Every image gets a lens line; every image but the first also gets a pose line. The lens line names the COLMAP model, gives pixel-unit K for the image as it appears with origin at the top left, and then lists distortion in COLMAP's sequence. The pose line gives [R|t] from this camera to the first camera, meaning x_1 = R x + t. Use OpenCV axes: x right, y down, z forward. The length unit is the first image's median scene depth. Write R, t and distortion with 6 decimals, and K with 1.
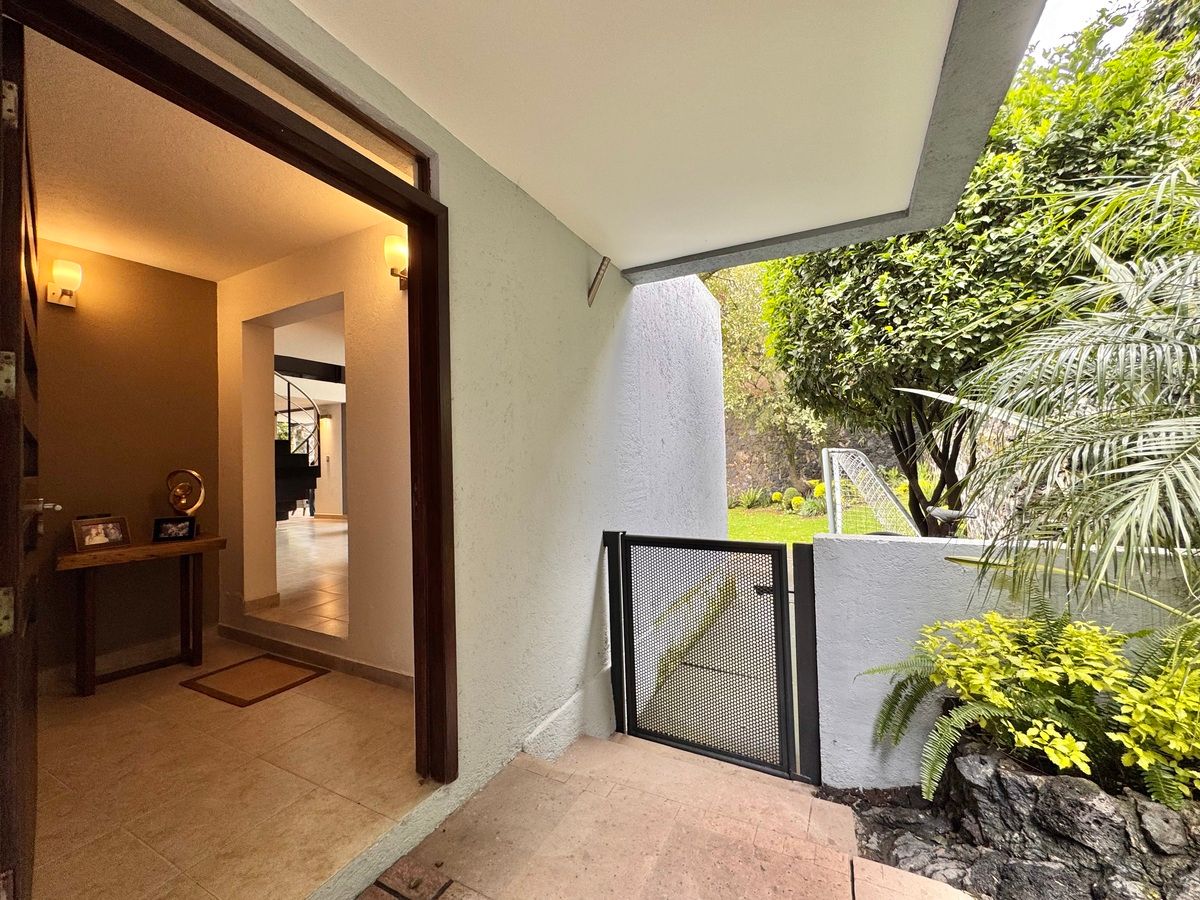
lens RADIAL K [[481.0, 0, 600.2], [0, 481.0, 447.2], [0, 0, 1]] dist [-0.004429, 0.000789]
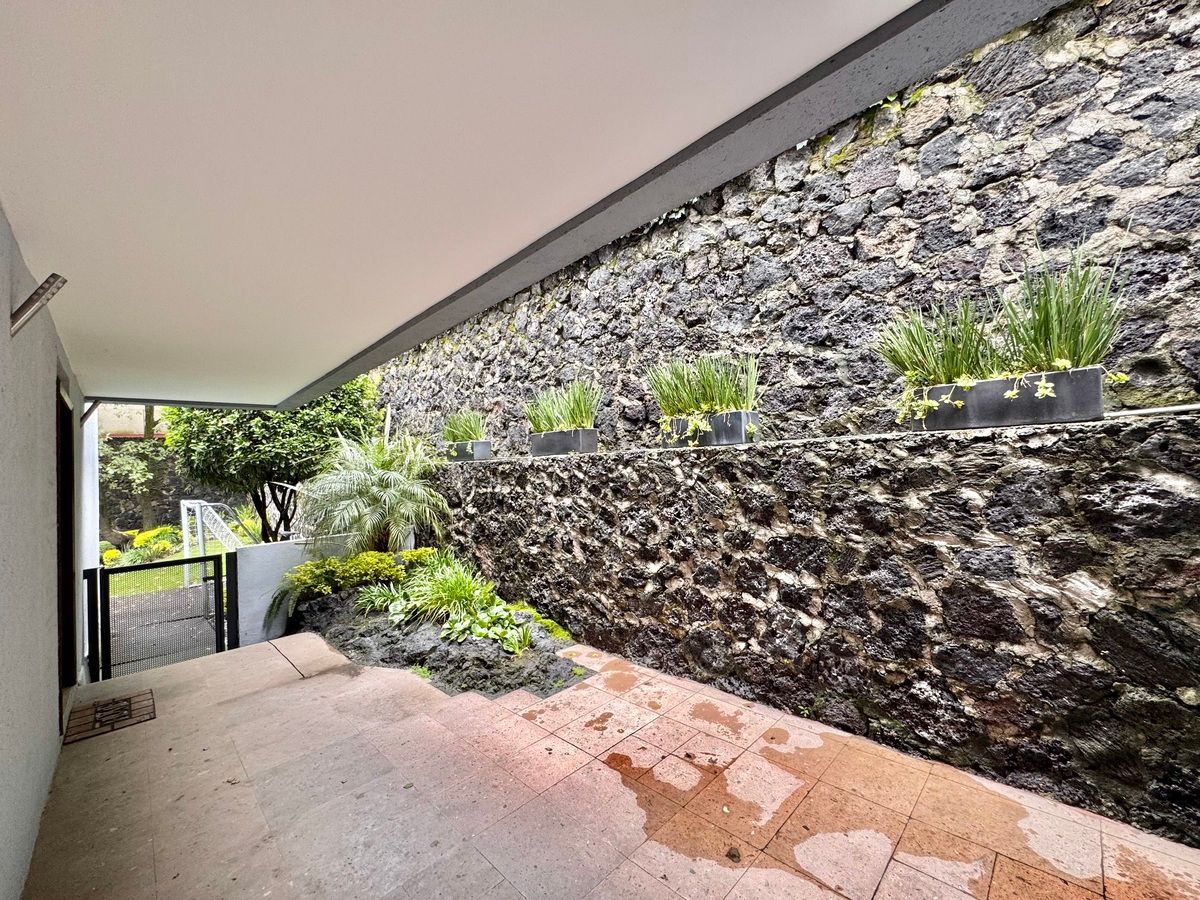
lens RADIAL K [[481.0, 0, 601.4], [0, 481.0, 450.0], [0, 0, 1]] dist [-0.004429, 0.000789]
pose [[0.312219, 0.047959, 0.948799, -0.955758], [0.022504, 0.998071, -0.057854, -0.086817], [-0.949744, 0.039415, 0.310537, -1.093621]]
